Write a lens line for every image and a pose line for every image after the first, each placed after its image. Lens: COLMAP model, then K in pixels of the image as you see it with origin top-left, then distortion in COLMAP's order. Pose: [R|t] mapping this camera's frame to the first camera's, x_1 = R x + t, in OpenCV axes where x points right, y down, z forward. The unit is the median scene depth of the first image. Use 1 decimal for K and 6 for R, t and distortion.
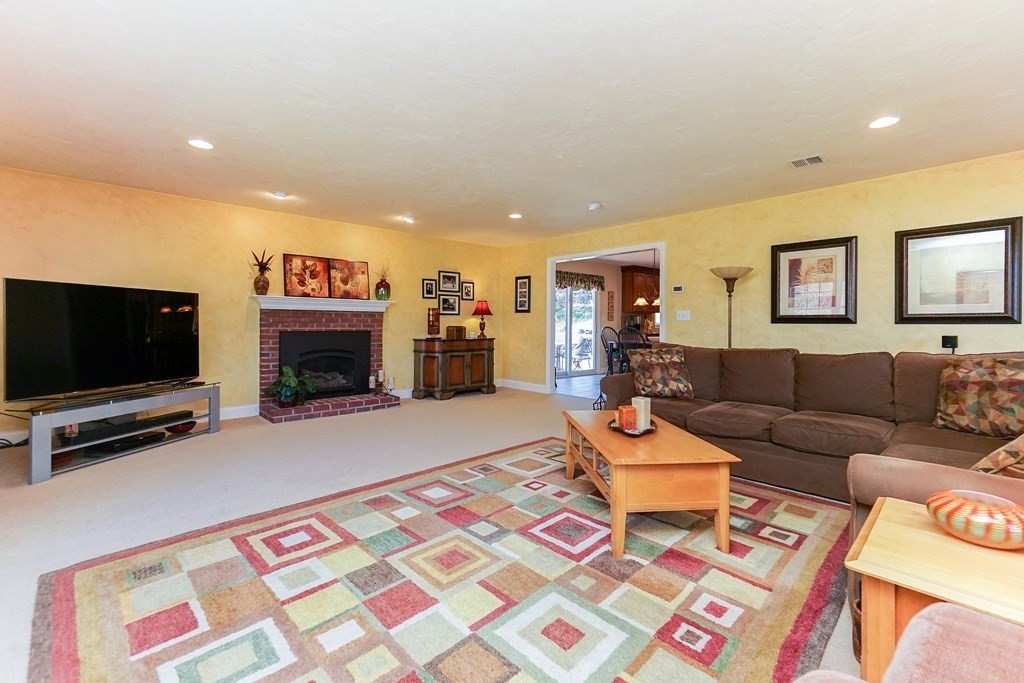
lens RADIAL K [[442.8, 0, 512.9], [0, 442.8, 333.2], [0, 0, 1]] dist [-0.003201, 0.001807]
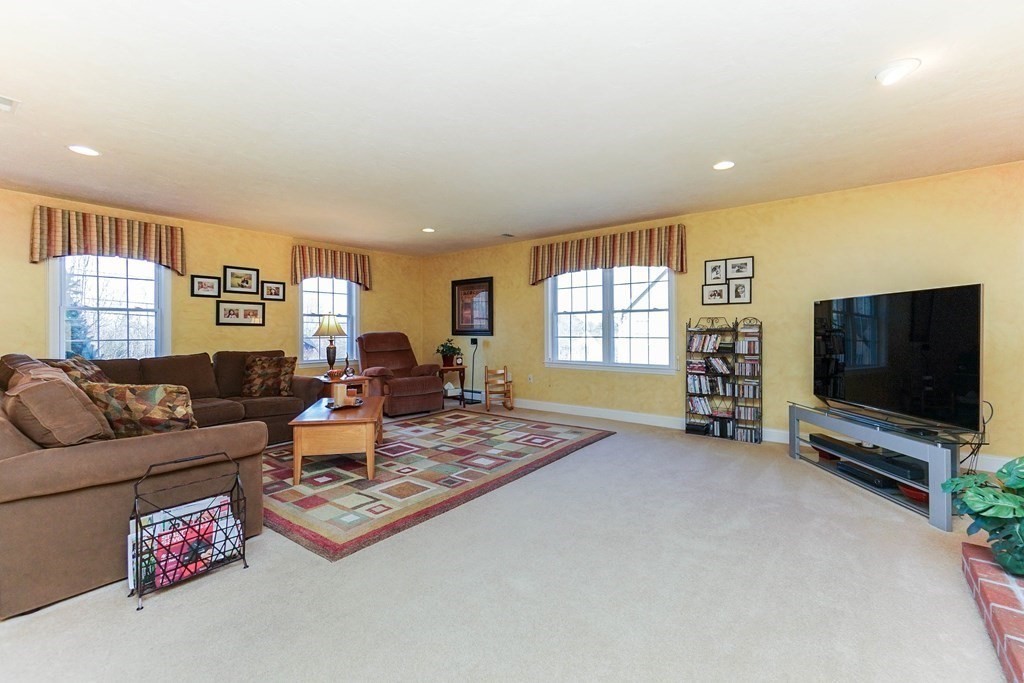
lens RADIAL K [[442.8, 0, 512.0], [0, 442.8, 336.4], [0, 0, 1]] dist [-0.003201, 0.001807]
pose [[-0.990464, 0.003356, -0.137734, -0.068123], [-0.000997, 0.999503, 0.031521, -0.058932], [0.137772, 0.031358, -0.989967, 2.189379]]
